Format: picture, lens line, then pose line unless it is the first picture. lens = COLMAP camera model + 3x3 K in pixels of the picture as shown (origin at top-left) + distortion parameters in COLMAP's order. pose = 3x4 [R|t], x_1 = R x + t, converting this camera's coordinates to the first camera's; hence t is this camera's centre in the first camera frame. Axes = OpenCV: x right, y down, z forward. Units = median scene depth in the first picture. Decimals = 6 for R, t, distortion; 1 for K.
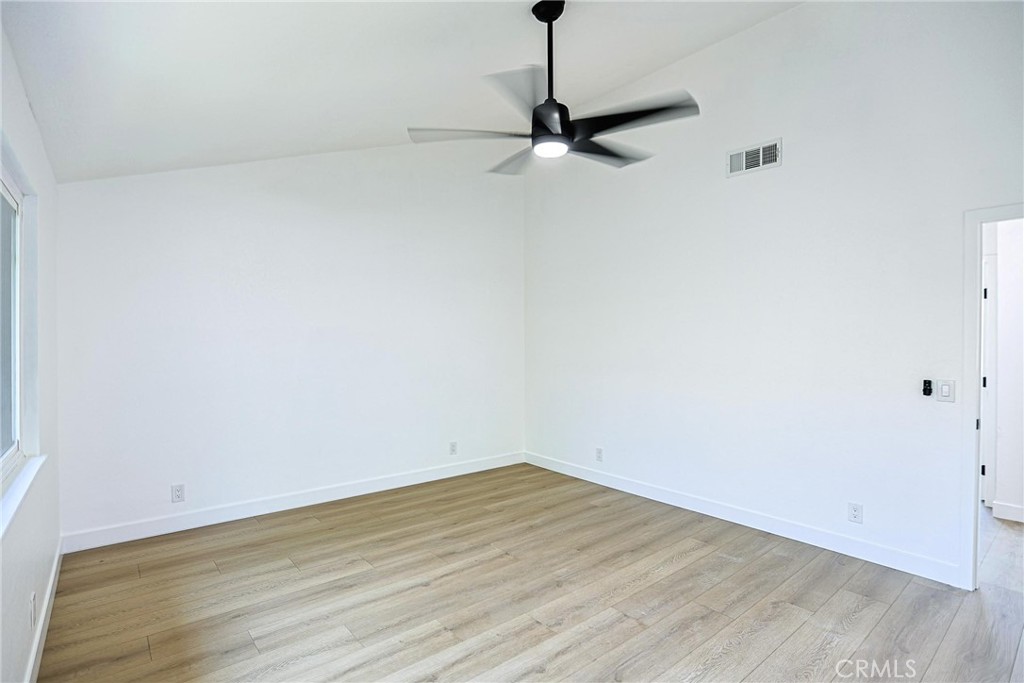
lens RADIAL K [[501.7, 0, 513.9], [0, 501.7, 338.5], [0, 0, 1]] dist [-0.049082, 0.020366]
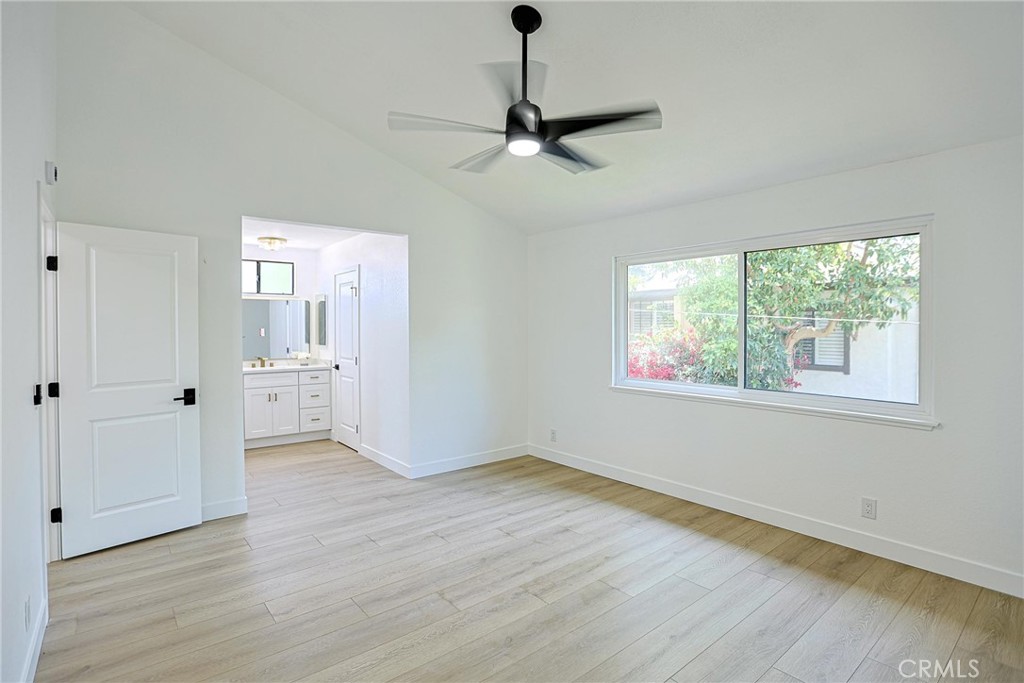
lens RADIAL K [[501.7, 0, 513.9], [0, 501.7, 338.5], [0, 0, 1]] dist [-0.049082, 0.020366]
pose [[-0.999983, 0.001395, 0.005682, 0.090928], [0.001539, 0.999676, 0.025423, -0.013449], [-0.005645, 0.025431, -0.999661, 2.057604]]
